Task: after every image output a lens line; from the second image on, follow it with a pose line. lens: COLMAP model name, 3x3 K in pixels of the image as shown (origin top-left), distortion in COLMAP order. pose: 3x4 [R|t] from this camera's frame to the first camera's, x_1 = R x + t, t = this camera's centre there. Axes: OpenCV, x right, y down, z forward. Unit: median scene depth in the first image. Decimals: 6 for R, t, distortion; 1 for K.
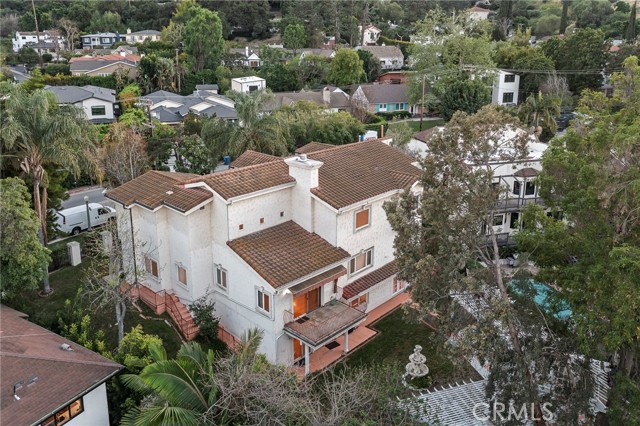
lens RADIAL K [[490.9, 0, 322.9], [0, 490.9, 209.3], [0, 0, 1]] dist [-0.005835, 0.008572]
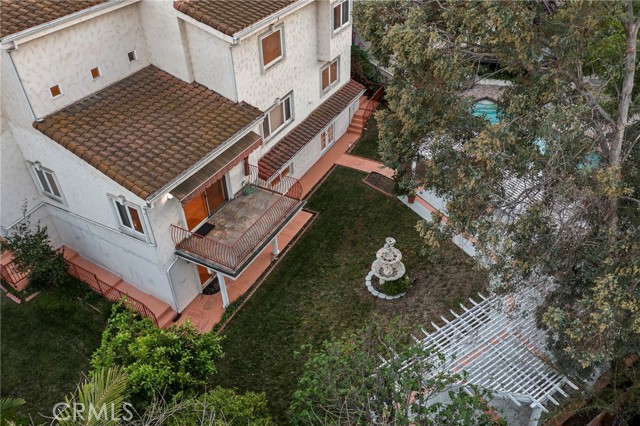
lens RADIAL K [[490.9, 0, 323.8], [0, 490.9, 199.3], [0, 0, 1]] dist [-0.005835, 0.008572]
pose [[0.963966, -0.177629, 0.198035, -0.010862], [0.104383, 0.937275, 0.332596, -0.000364], [-0.244692, -0.299940, 0.922042, 0.387621]]
